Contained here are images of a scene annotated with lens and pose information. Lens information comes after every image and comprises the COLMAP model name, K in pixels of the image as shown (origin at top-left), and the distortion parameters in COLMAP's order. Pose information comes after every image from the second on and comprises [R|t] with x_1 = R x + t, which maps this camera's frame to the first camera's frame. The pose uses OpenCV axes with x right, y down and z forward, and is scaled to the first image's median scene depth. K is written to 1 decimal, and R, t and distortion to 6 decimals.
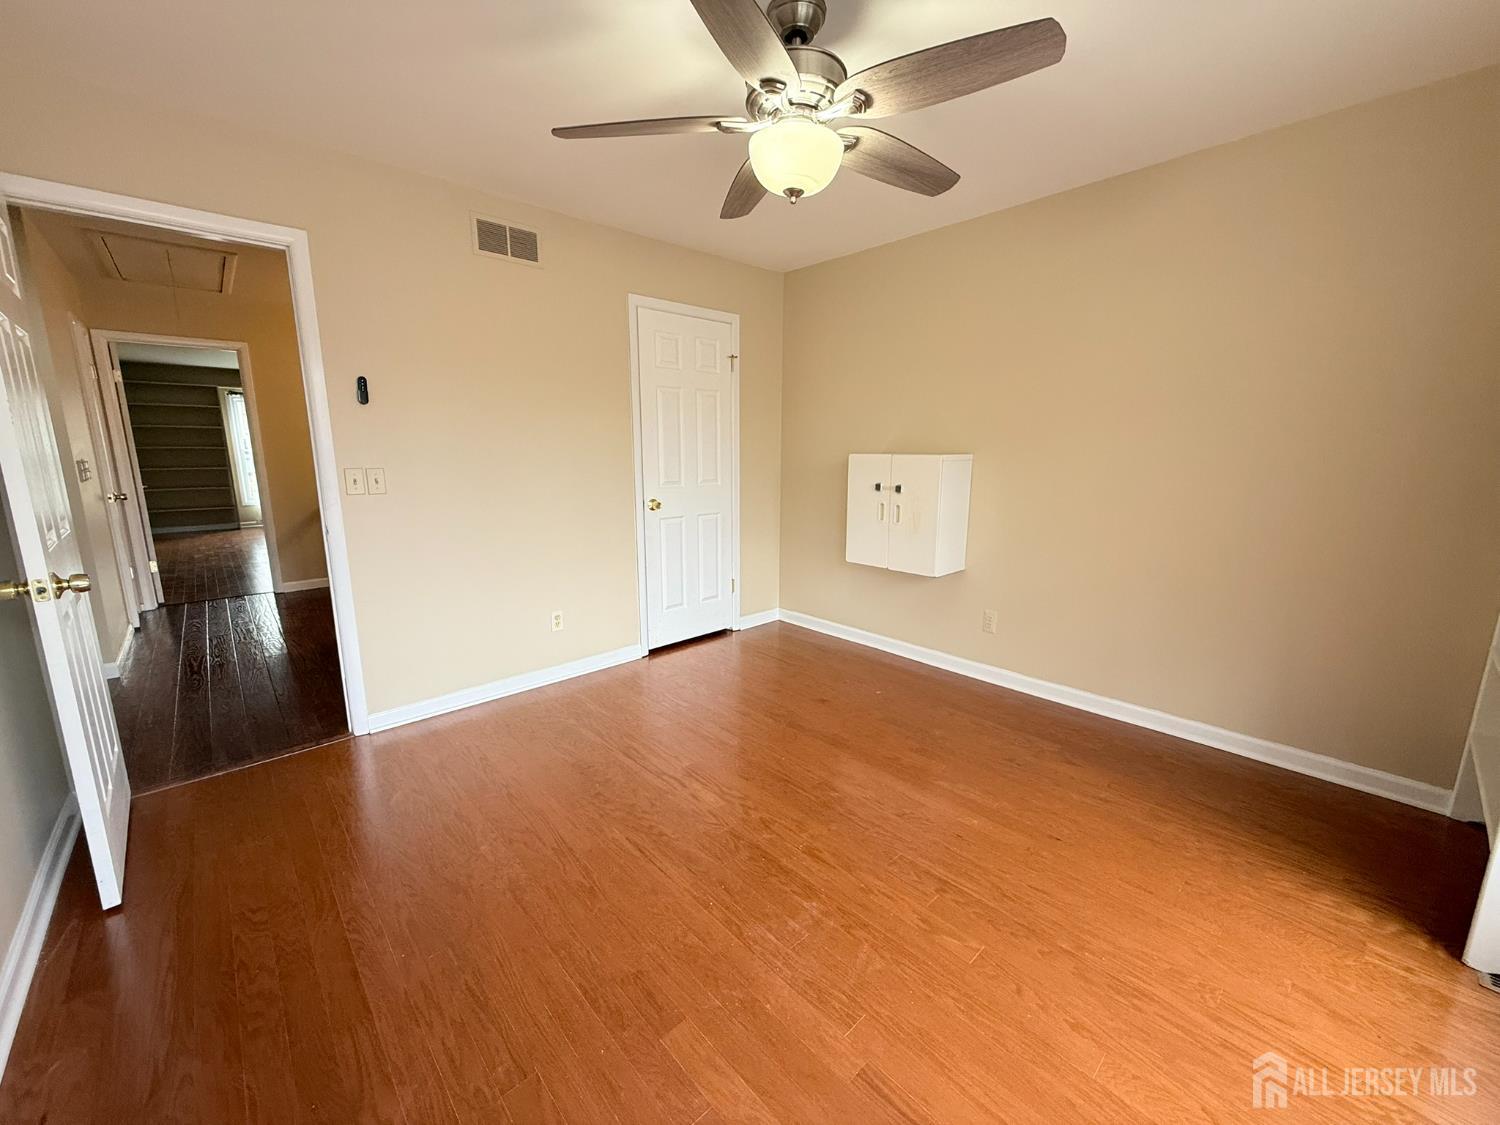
lens RADIAL K [[598.2, 0, 750.0], [0, 598.2, 562.5], [0, 0, 1]] dist [0.000372, 0.000057]
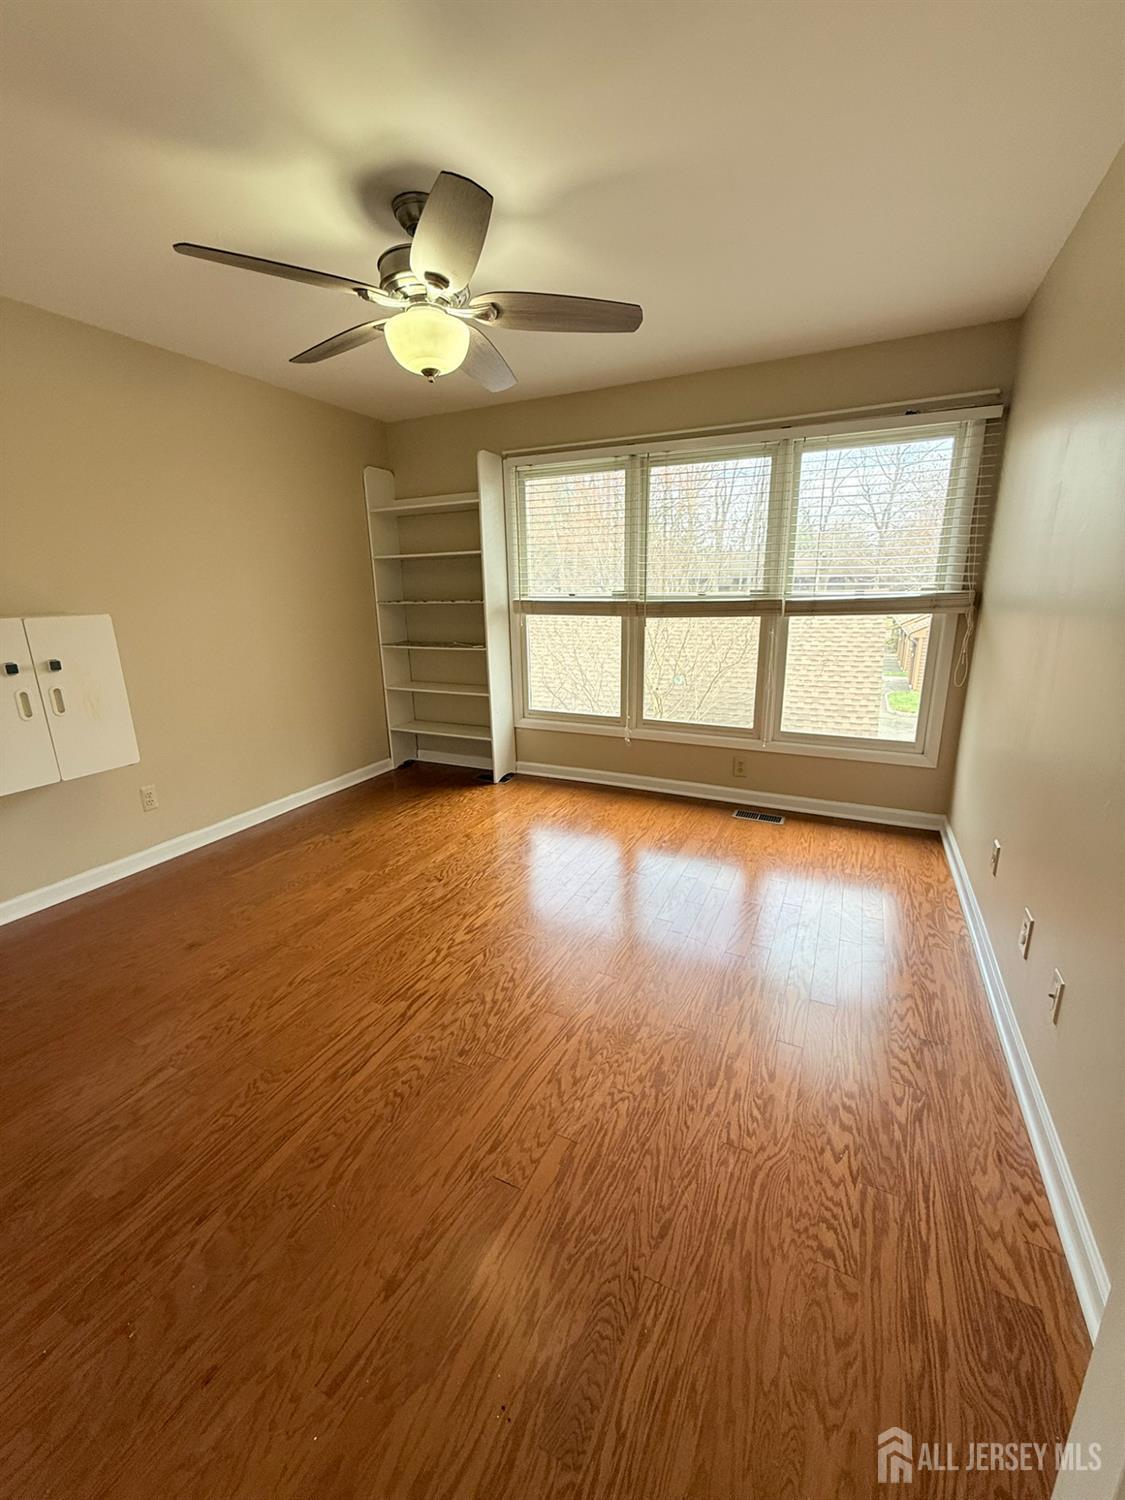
lens RADIAL K [[598.2, 0, 559.8], [0, 598.2, 747.9], [0, 0, 1]] dist [0.000372, 0.000057]
pose [[-0.367333, -0.236050, 0.899637, -0.776378], [0.190889, 0.927534, 0.321312, -0.179130], [-0.910290, 0.289759, -0.295655, 0.851386]]
